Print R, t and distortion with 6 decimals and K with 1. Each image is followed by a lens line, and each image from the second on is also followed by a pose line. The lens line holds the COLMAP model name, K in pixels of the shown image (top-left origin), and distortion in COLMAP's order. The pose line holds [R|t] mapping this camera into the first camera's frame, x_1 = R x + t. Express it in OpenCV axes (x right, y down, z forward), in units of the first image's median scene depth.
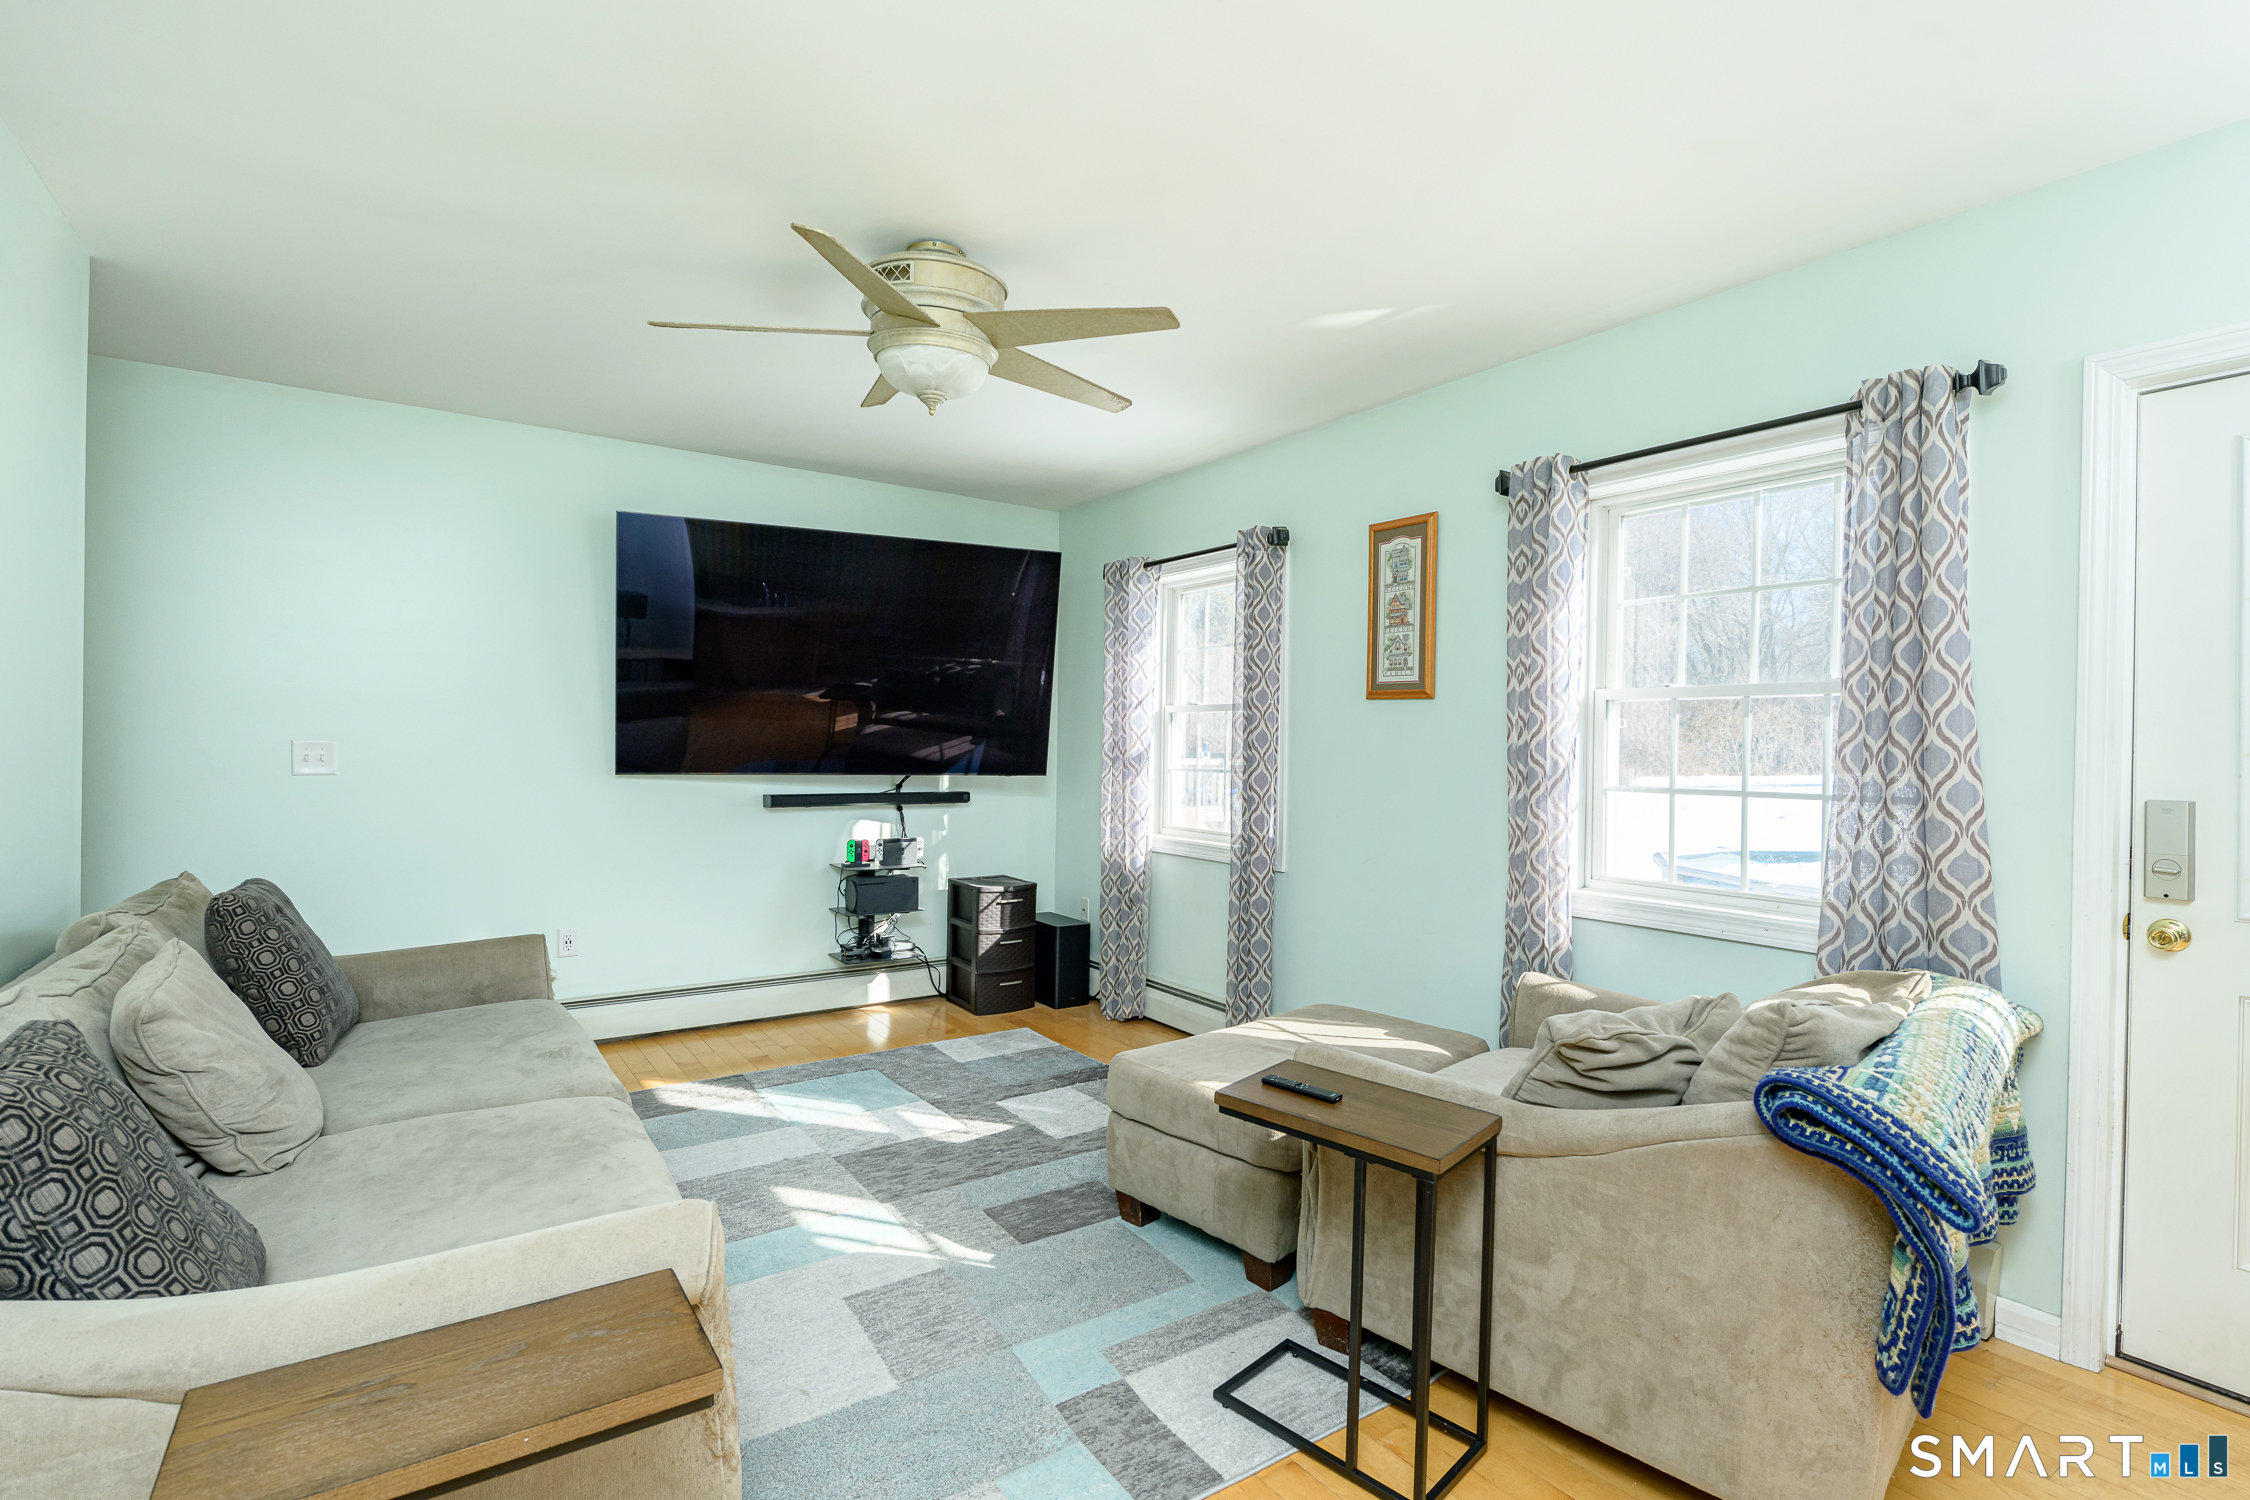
lens RADIAL K [[1048.2, 0, 1137.4], [0, 1048.2, 746.5], [0, 0, 1]] dist [-0.009950, -0.000419]
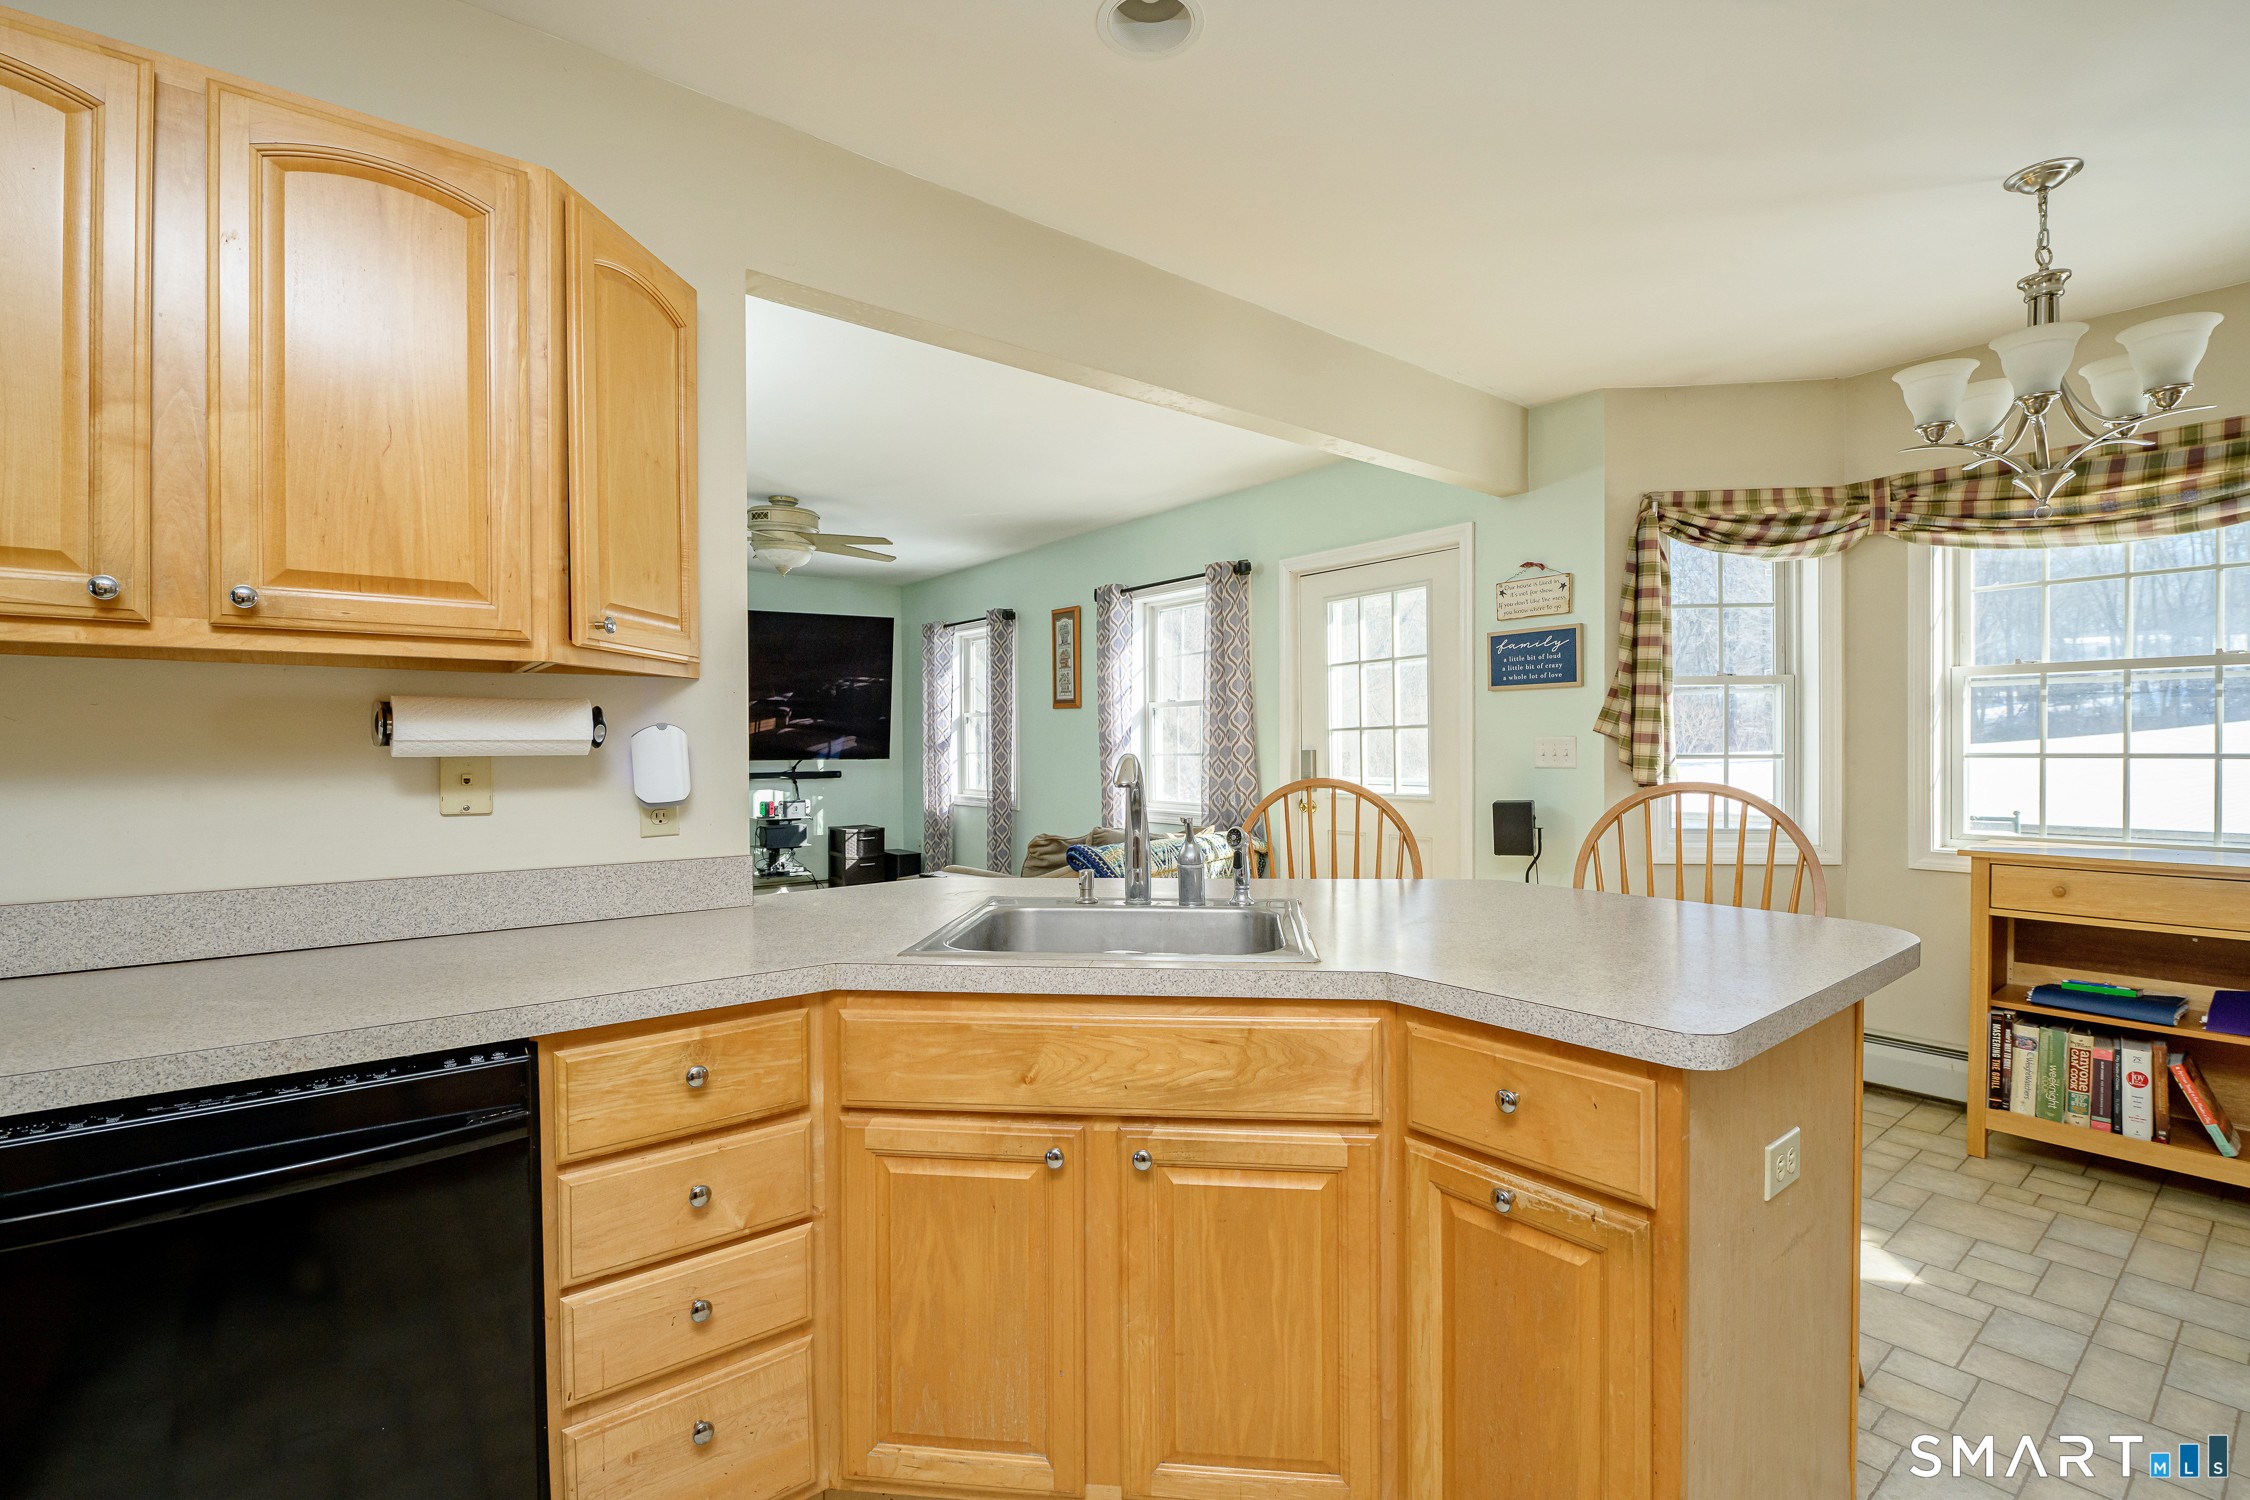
lens RADIAL K [[1016.4, 0, 1121.8], [0, 1016.4, 746.7], [0, 0, 1]] dist [-0.005999, -0.000665]
pose [[0.998952, -0.017715, 0.042199, 0.208377], [0.017661, 0.999843, 0.001668, 0.013996], [-0.042221, -0.000921, 0.999108, -0.563030]]
